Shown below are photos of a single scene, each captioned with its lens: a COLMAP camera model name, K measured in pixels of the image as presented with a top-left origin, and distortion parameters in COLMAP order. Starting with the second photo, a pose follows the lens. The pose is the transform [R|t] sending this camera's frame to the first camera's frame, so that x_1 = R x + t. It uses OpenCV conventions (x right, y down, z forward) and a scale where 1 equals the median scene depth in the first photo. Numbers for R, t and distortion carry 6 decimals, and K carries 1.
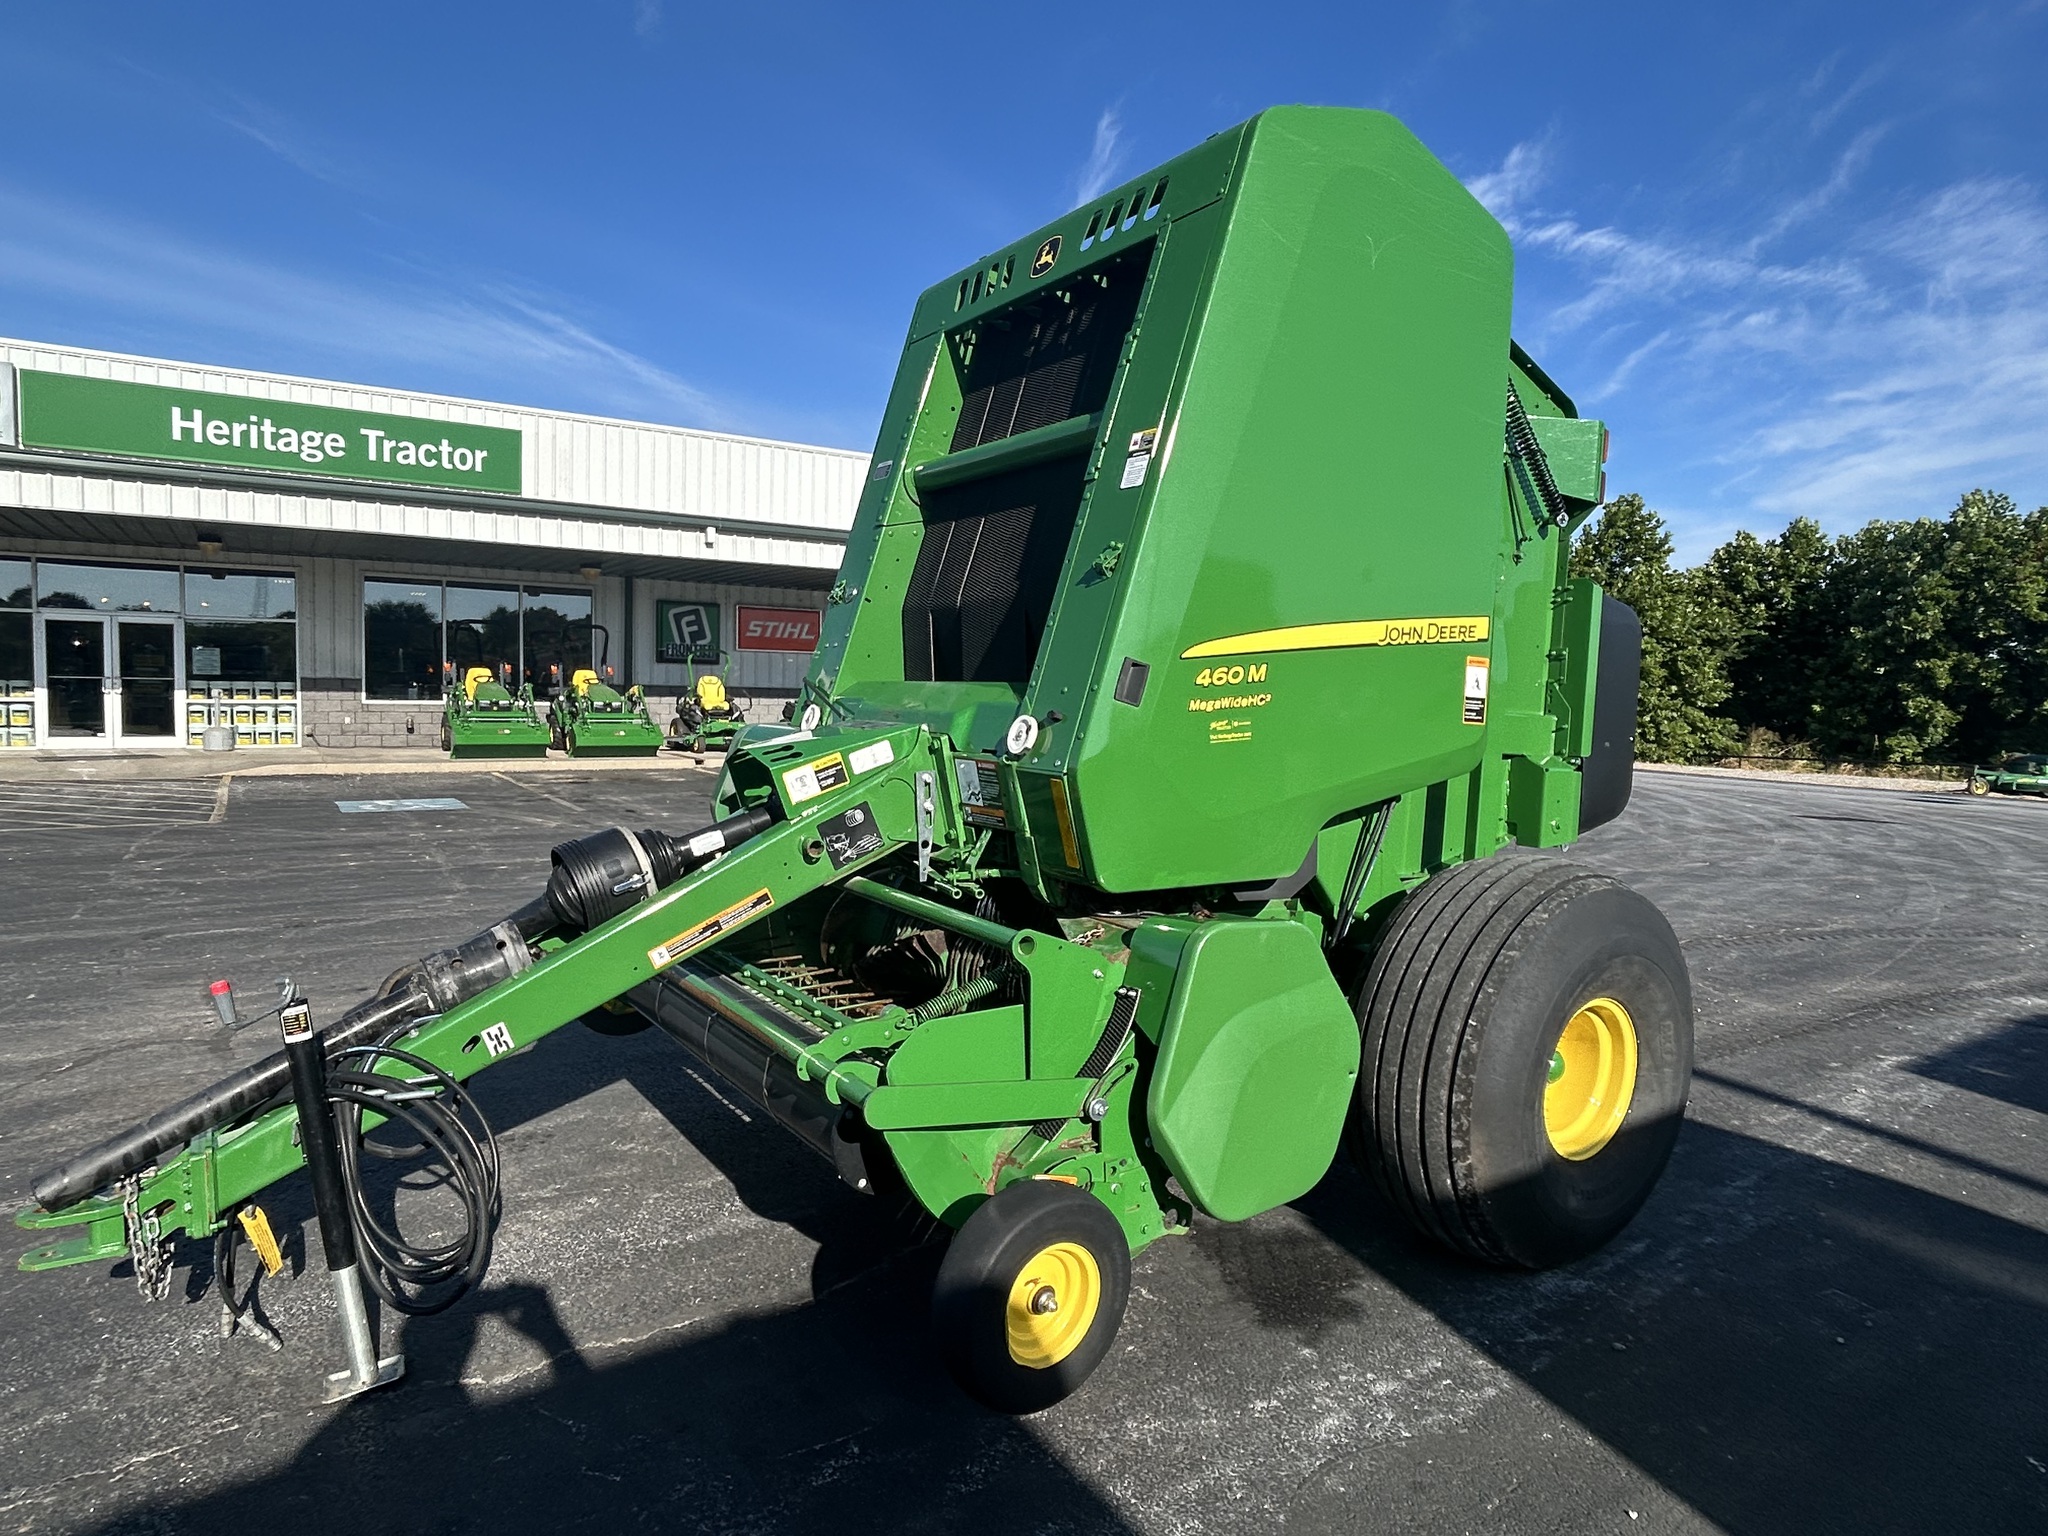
lens RADIAL K [[1216.2, 0, 1032.2], [0, 1216.2, 765.5], [0, 0, 1]] dist [-0.008947, 0.005850]
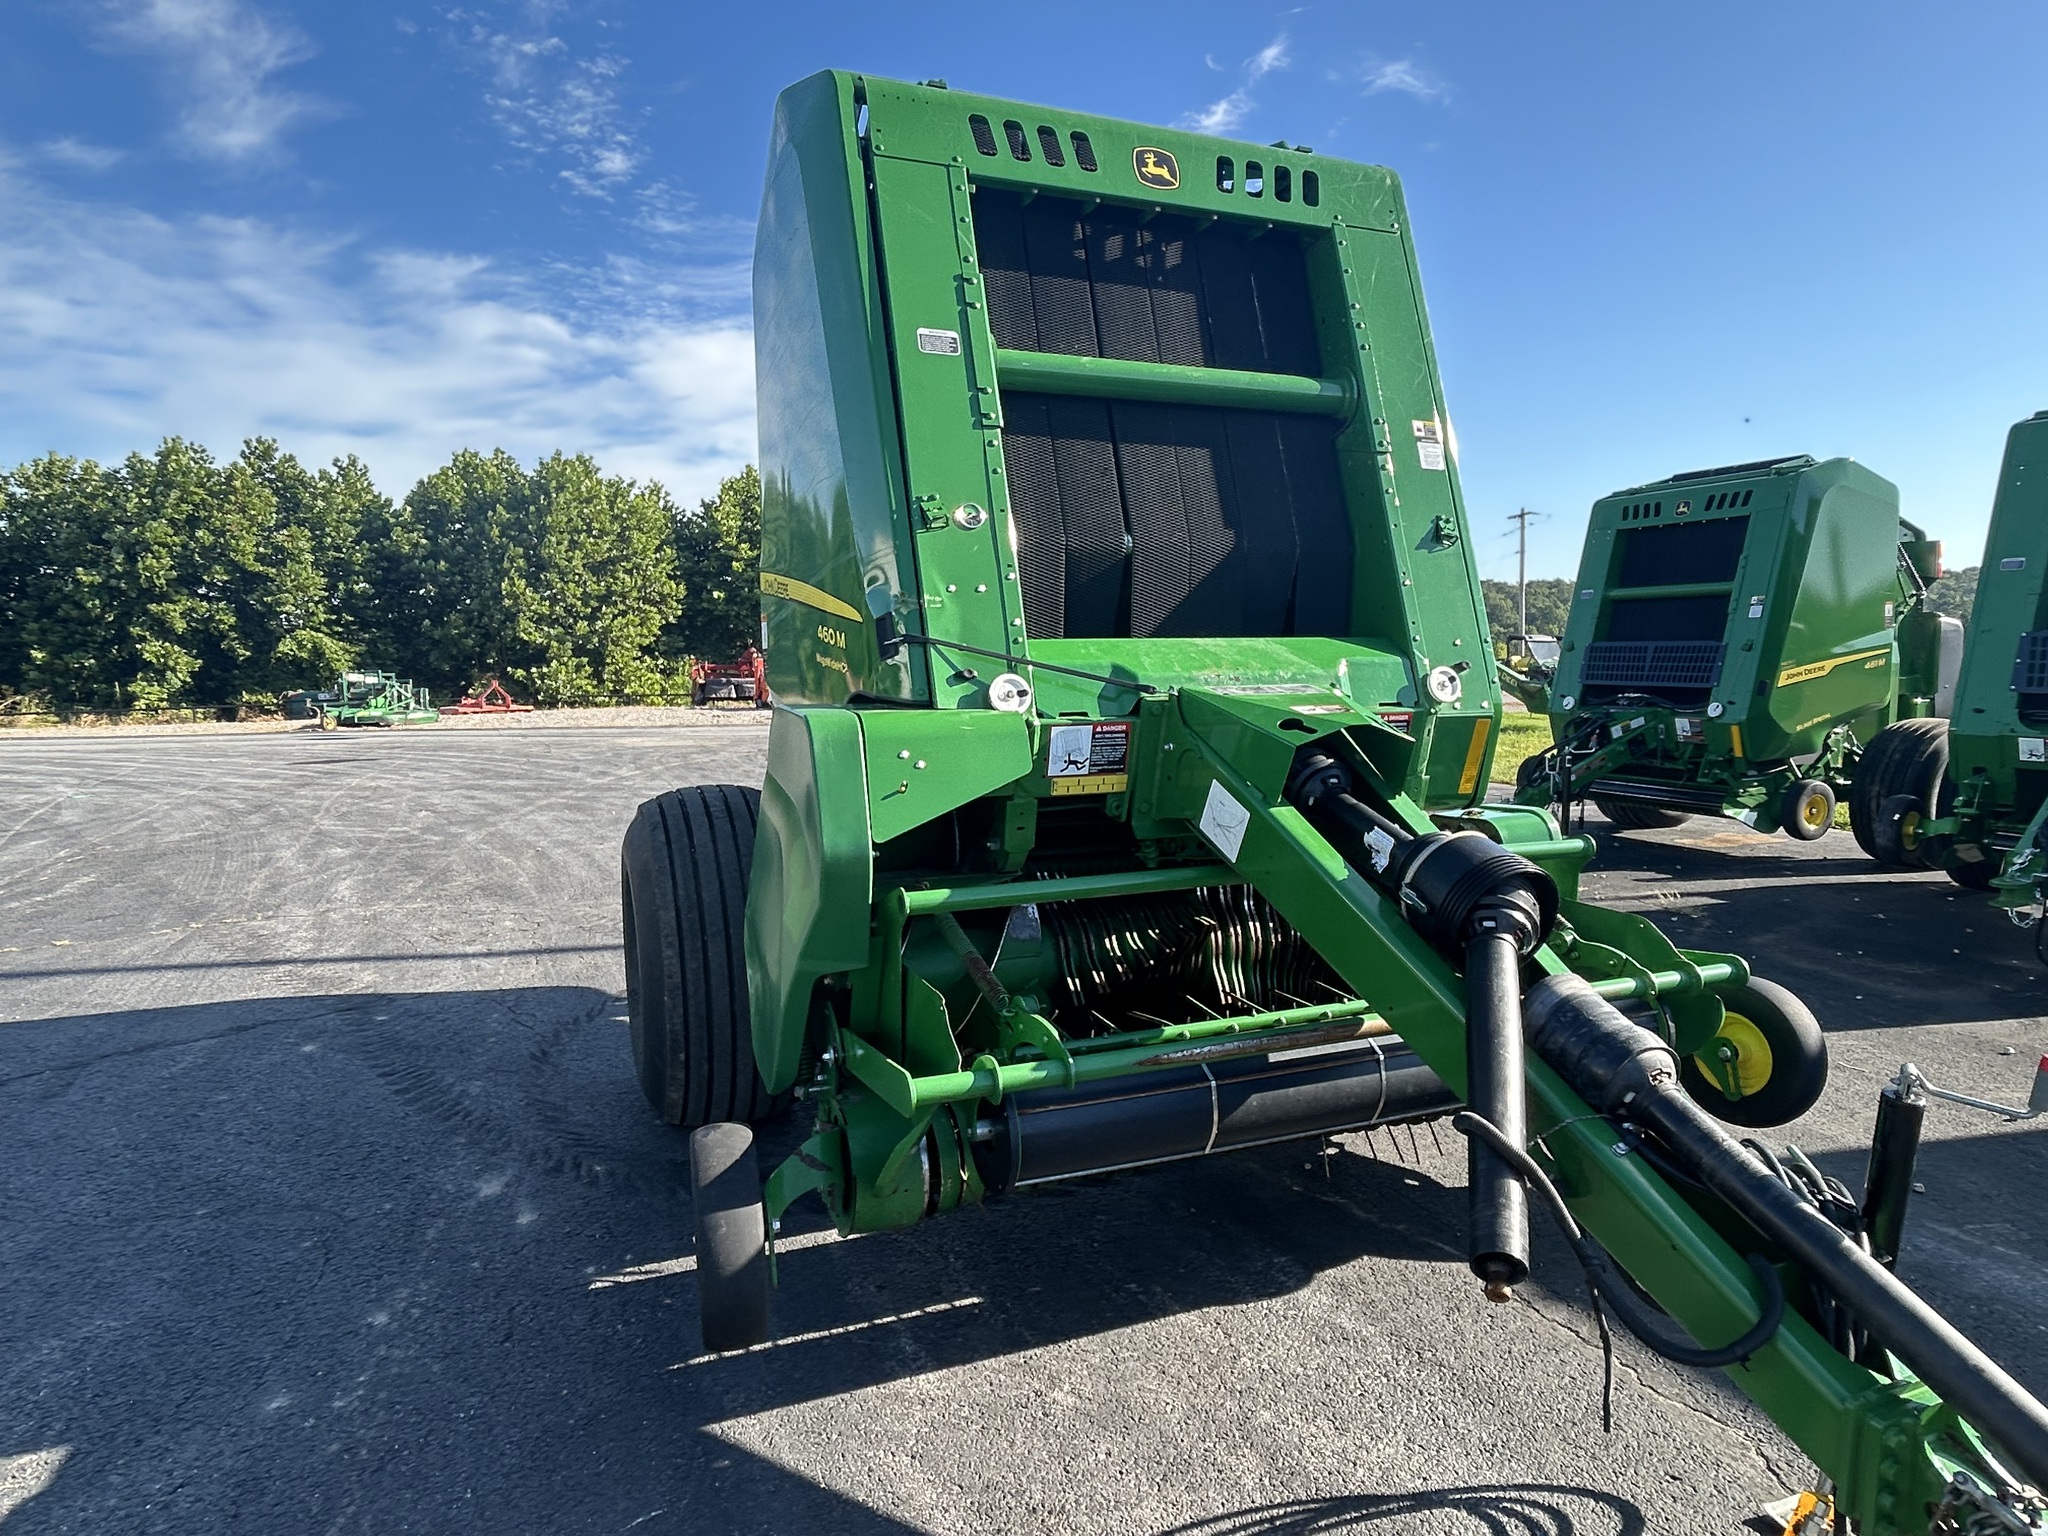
lens RADIAL K [[1216.2, 0, 1027.6], [0, 1216.2, 778.0], [0, 0, 1]] dist [-0.008947, 0.005850]
pose [[0.212724, -0.126859, 0.968842, -0.920411], [0.071869, 0.990882, 0.113965, -0.073846], [-0.974466, 0.045387, 0.219901, 0.885859]]
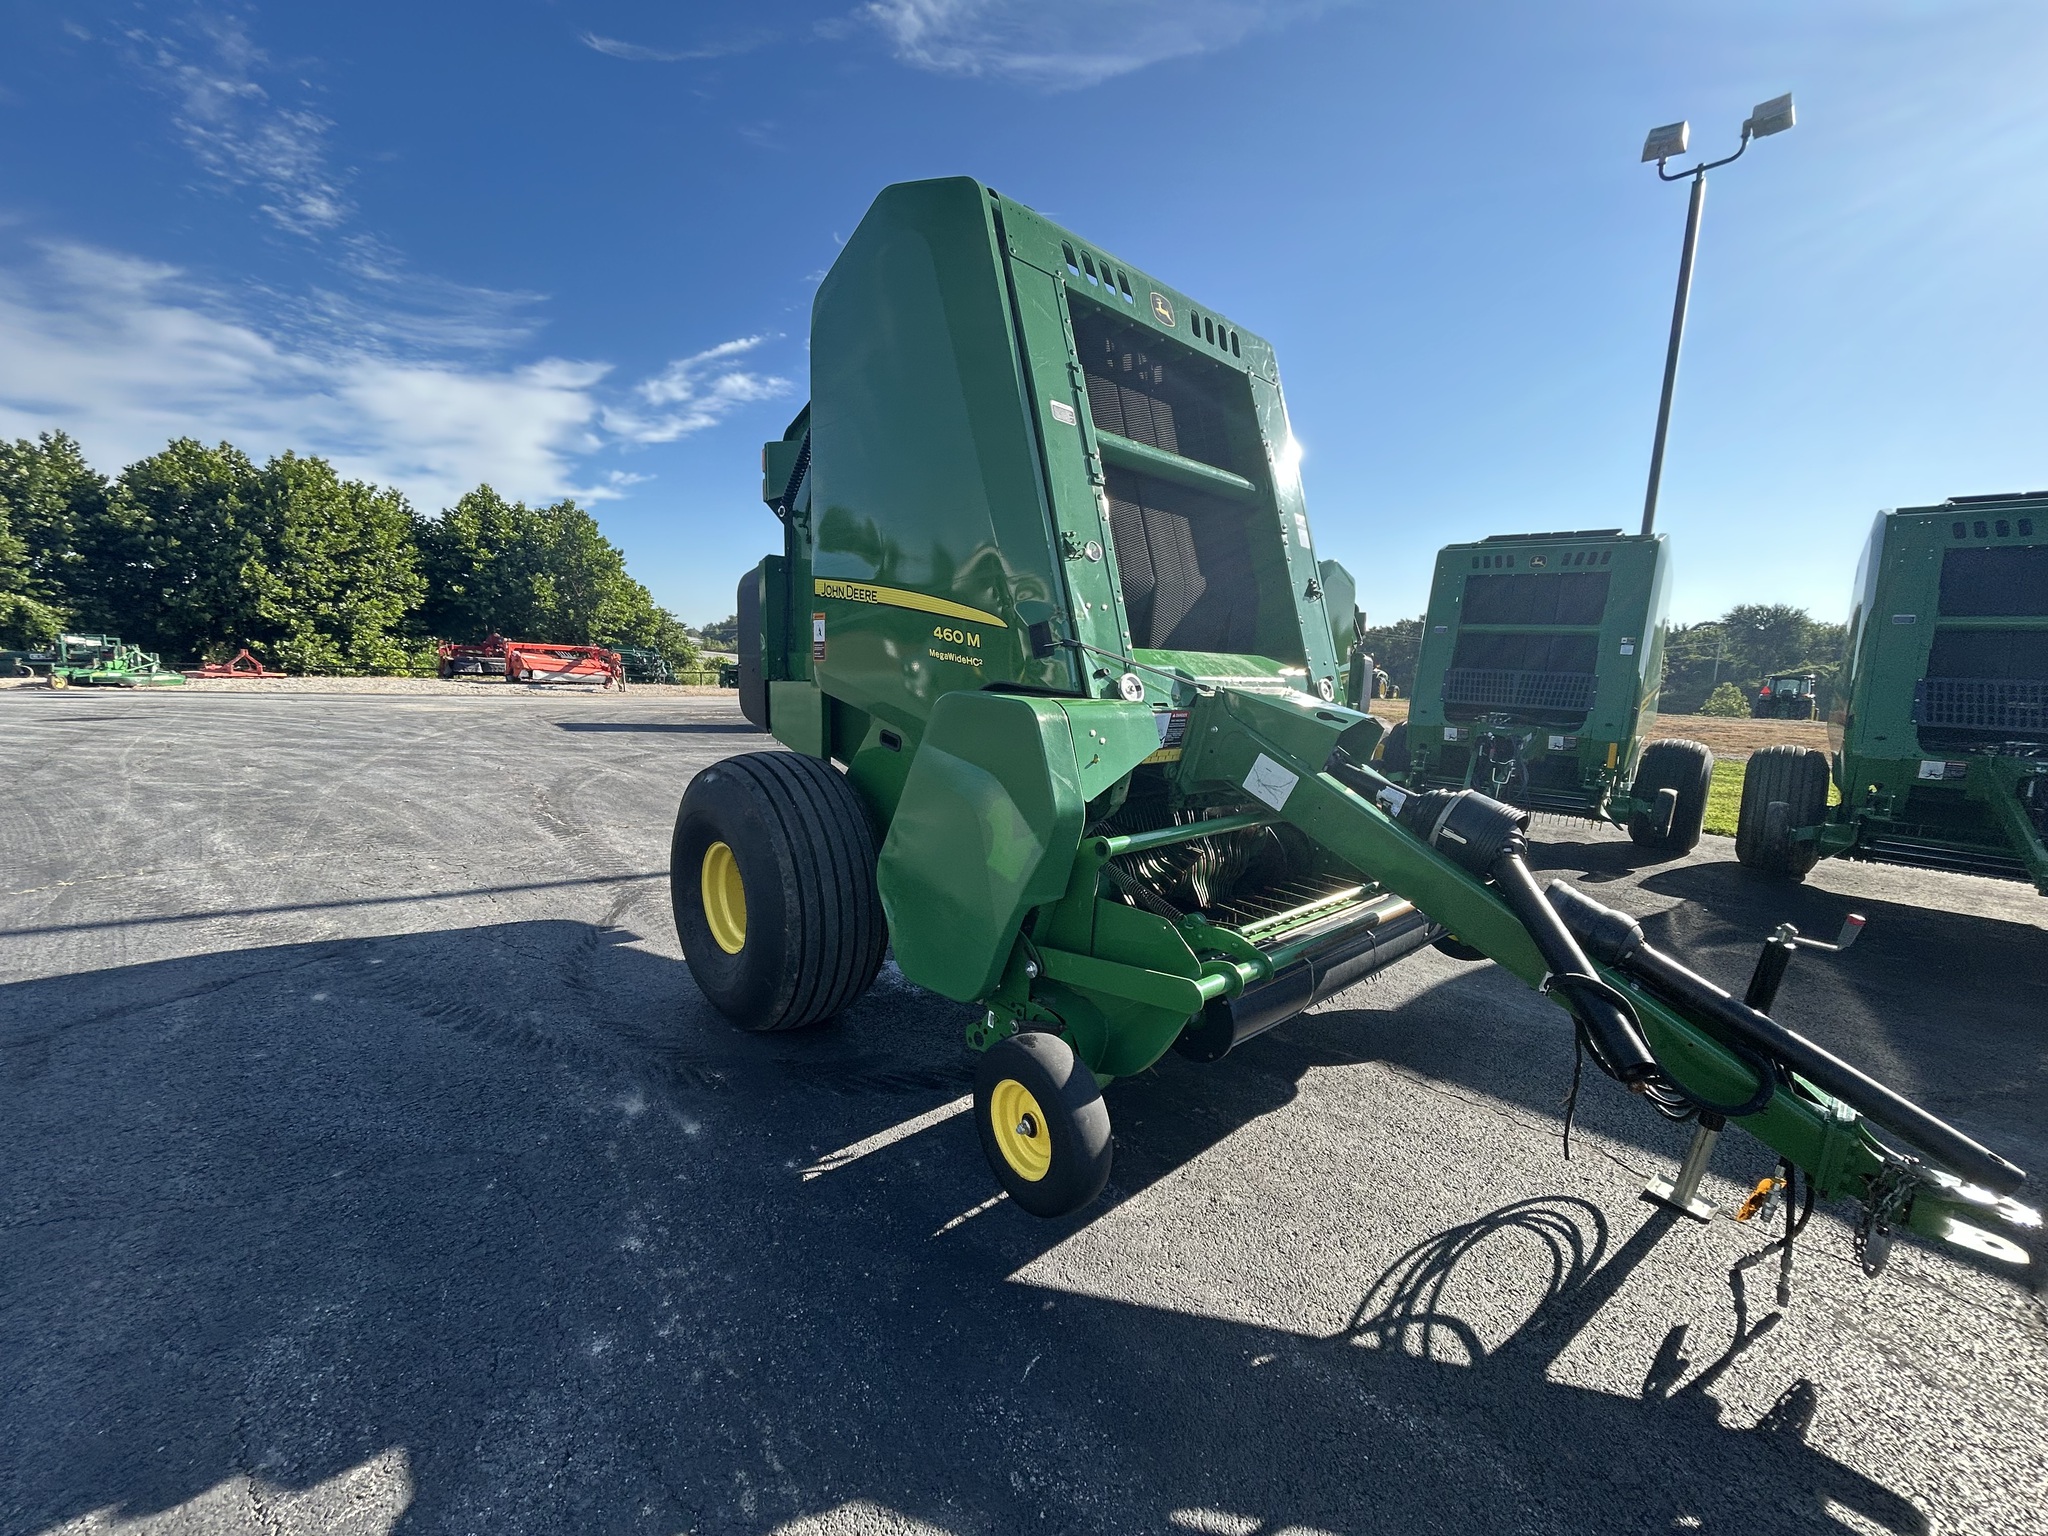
lens RADIAL K [[827.6, 0, 1017.6], [0, 827.6, 770.4], [0, 0, 1]] dist [-0.005327, 0.001156]
pose [[-0.149083, -0.160804, 0.975662, -0.854457], [0.015581, 0.986184, 0.164919, -0.087690], [-0.988702, 0.039788, -0.144518, 1.251747]]
